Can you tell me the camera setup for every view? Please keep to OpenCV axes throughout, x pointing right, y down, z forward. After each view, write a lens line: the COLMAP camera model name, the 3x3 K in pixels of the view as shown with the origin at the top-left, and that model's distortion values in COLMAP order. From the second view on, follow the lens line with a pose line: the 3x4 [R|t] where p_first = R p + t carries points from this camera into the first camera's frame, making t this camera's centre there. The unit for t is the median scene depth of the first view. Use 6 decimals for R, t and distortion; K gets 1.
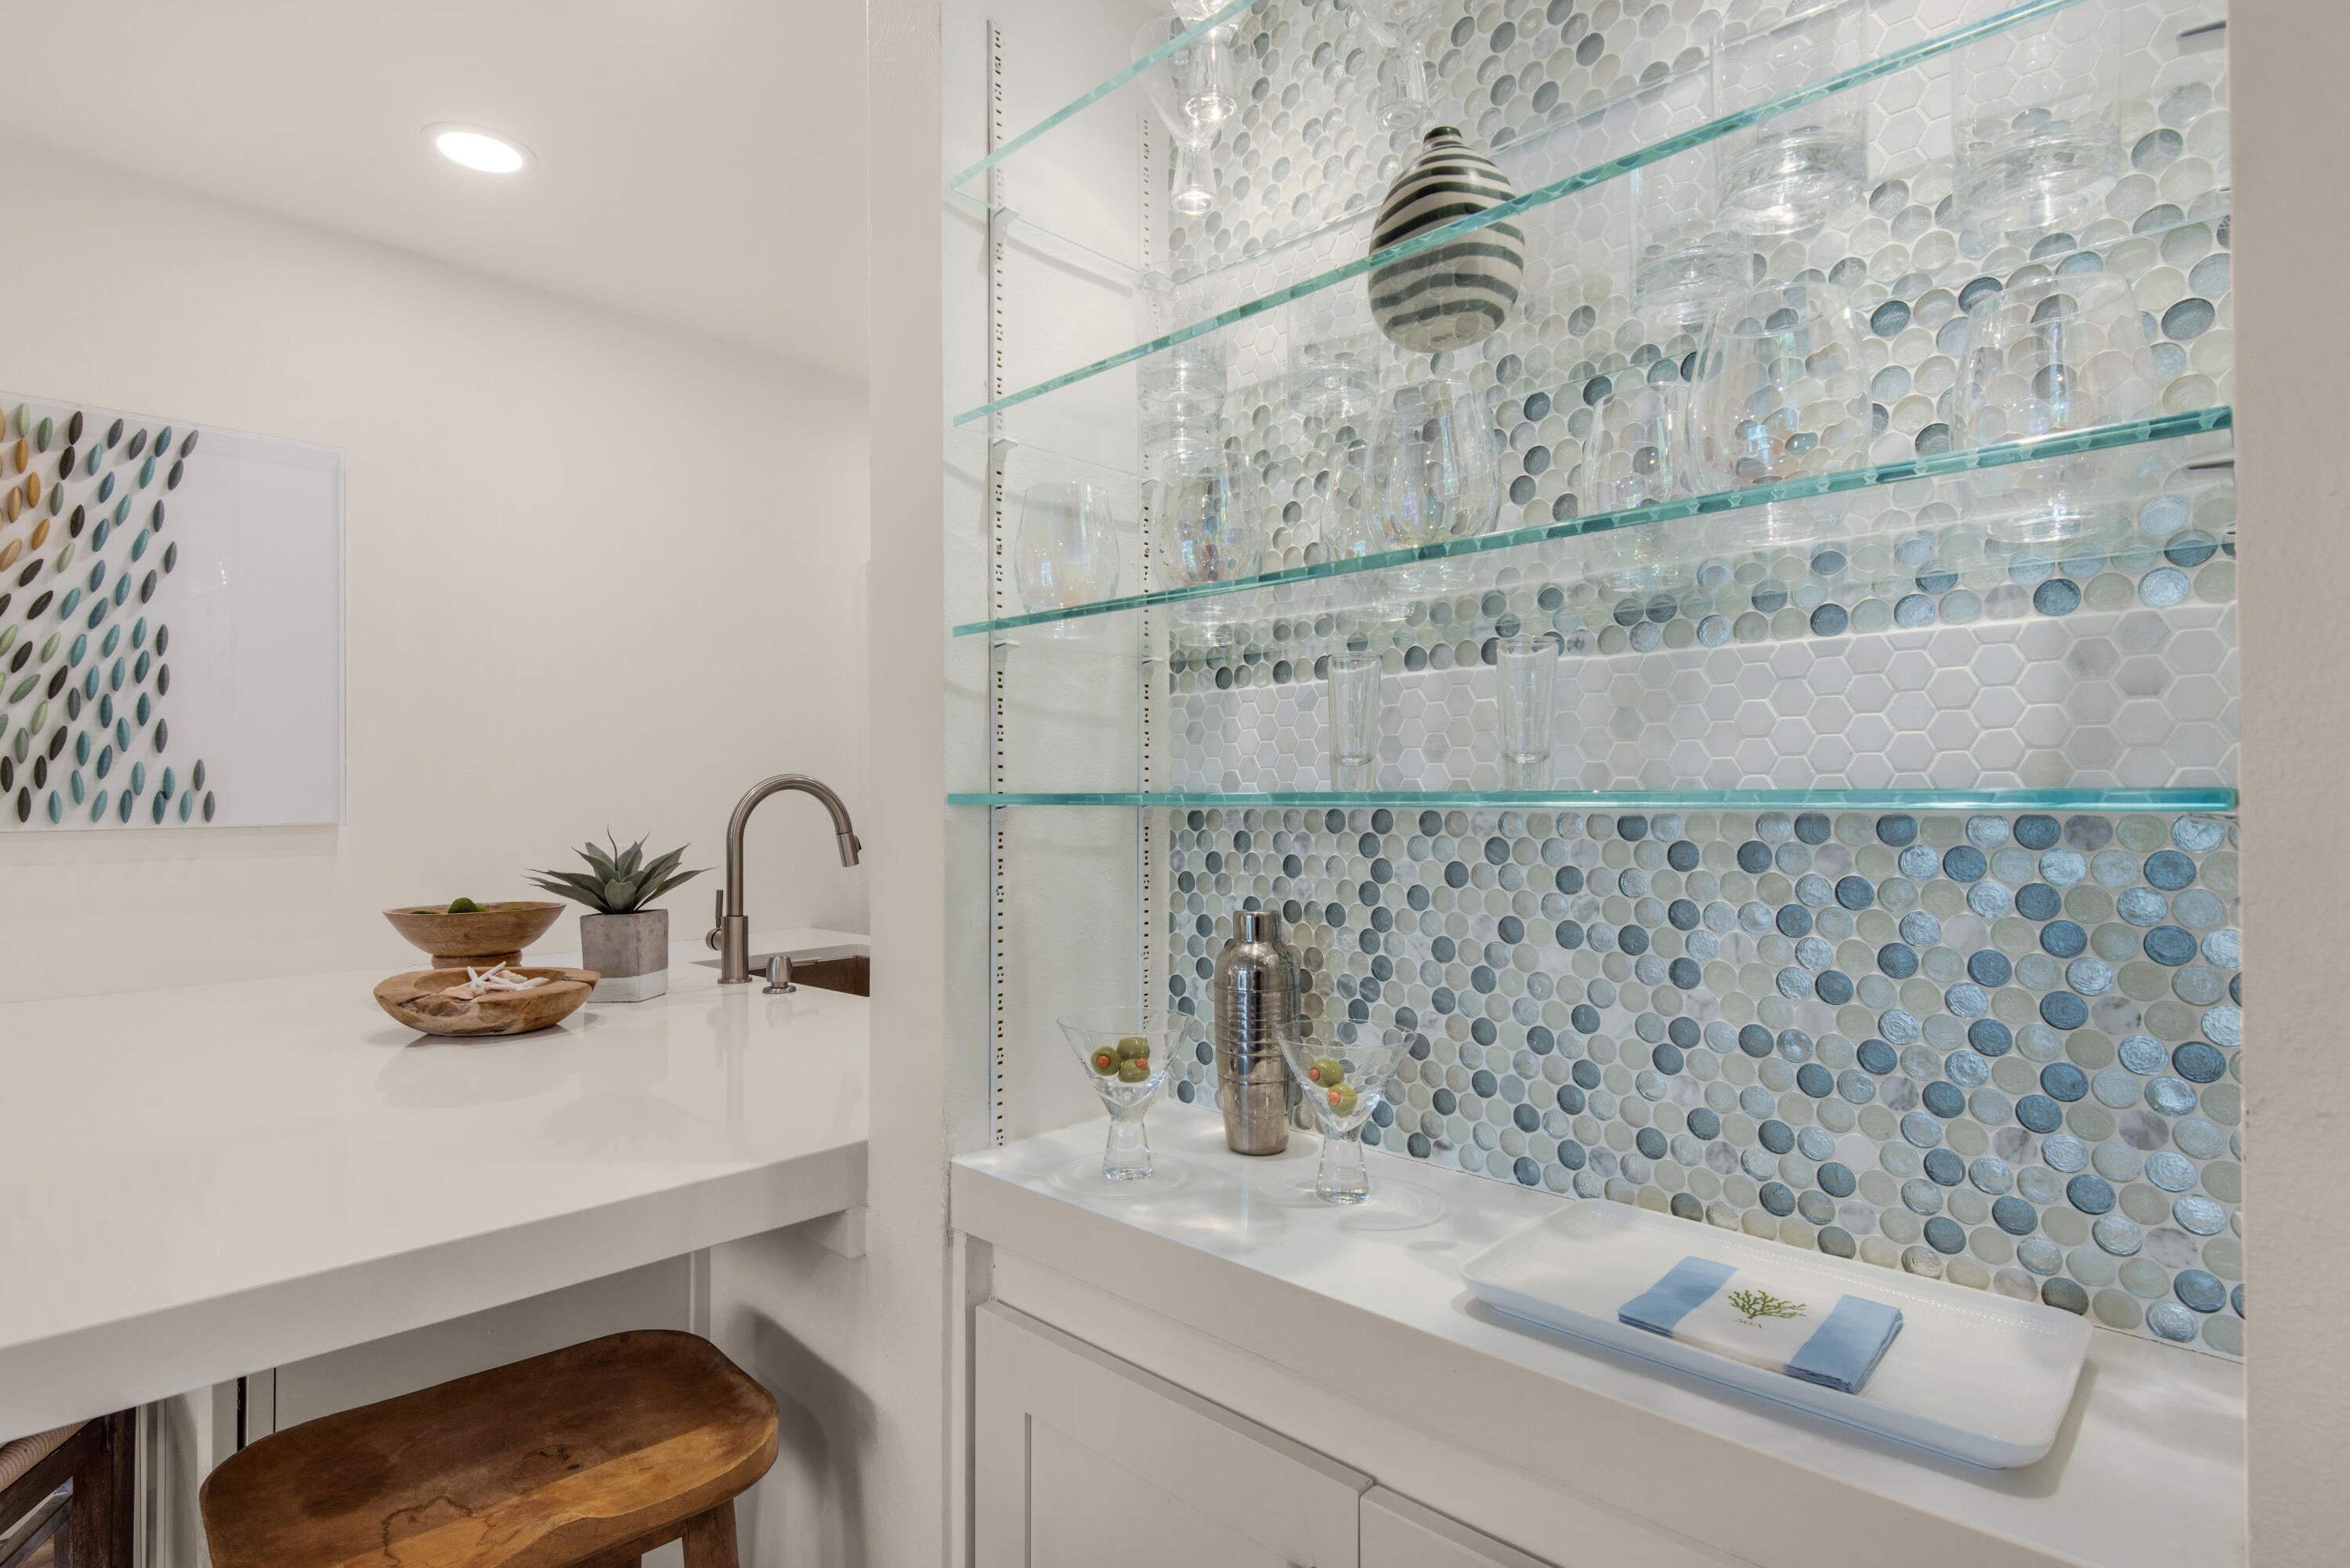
lens RADIAL K [[1146.7, 0, 1181.6], [0, 1146.7, 791.0], [0, 0, 1]] dist [0.013468, -0.012040]
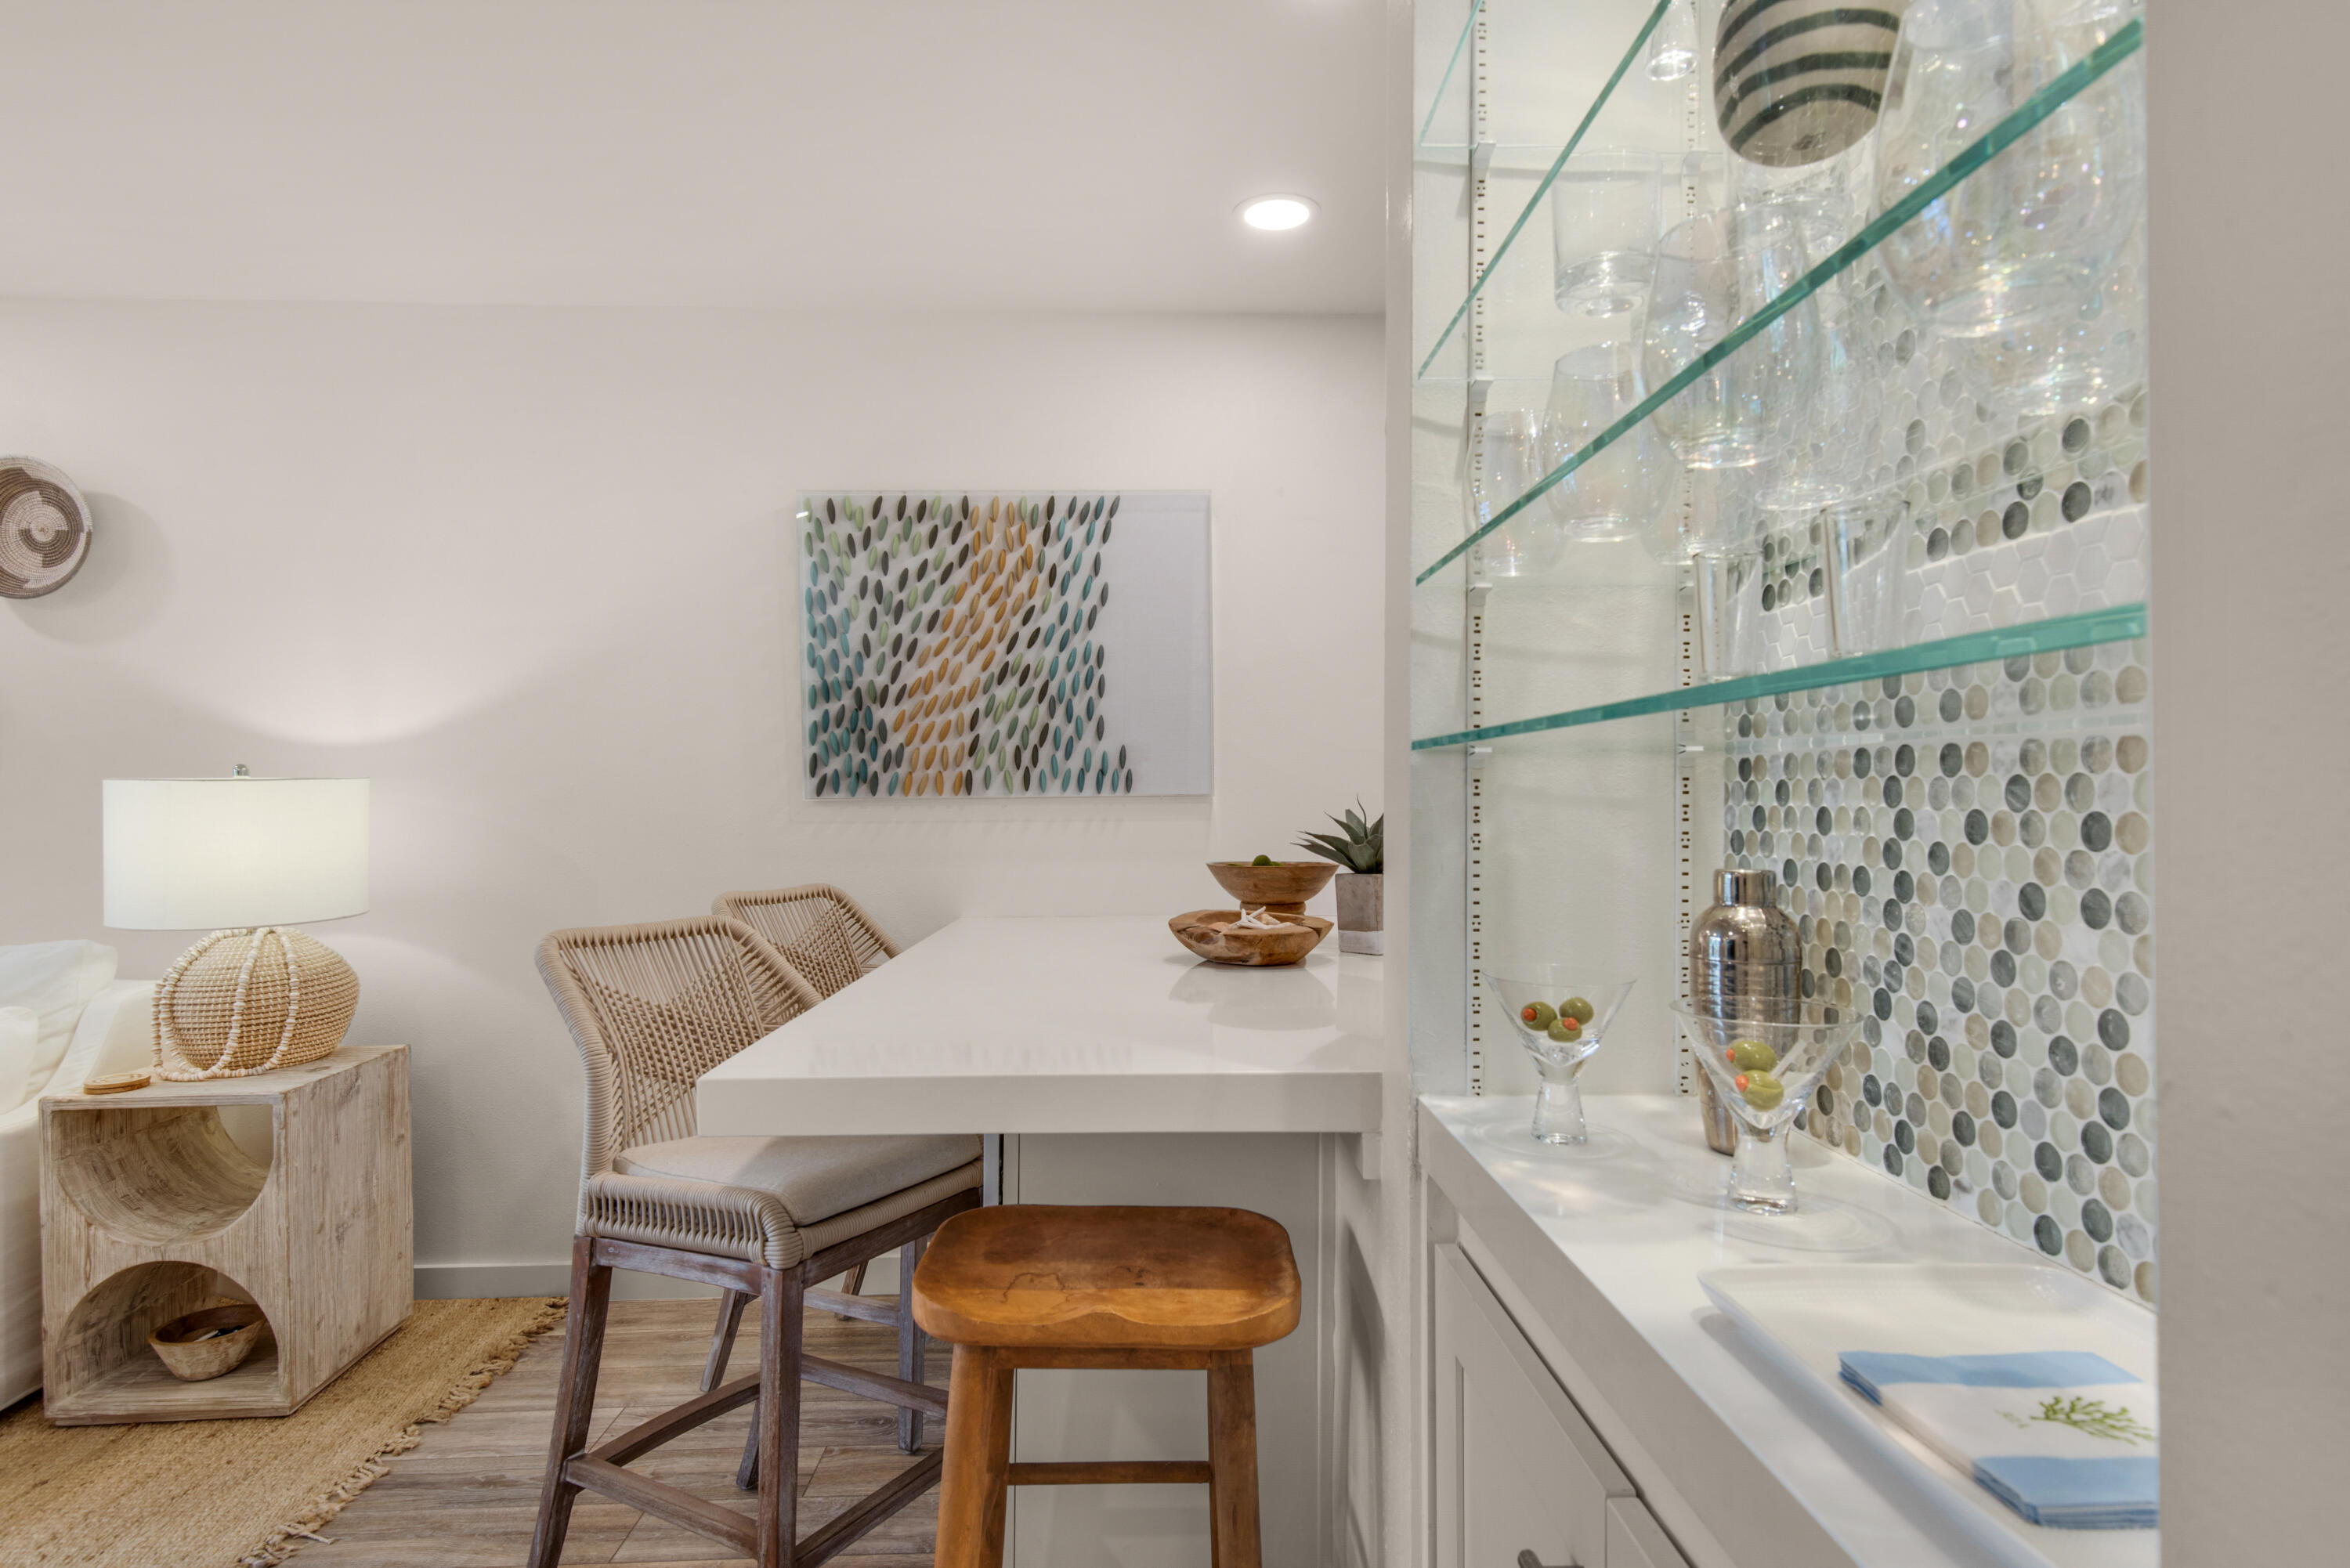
lens RADIAL K [[1245.2, 0, 1218.1], [0, 1245.2, 793.6], [0, 0, 1]] dist [0.009920, -0.004854]
pose [[0.729554, -0.000077, -0.683923, 0.414204], [0.005617, 0.999967, 0.005880, 0.041376], [0.683900, -0.008132, 0.729530, 0.065377]]
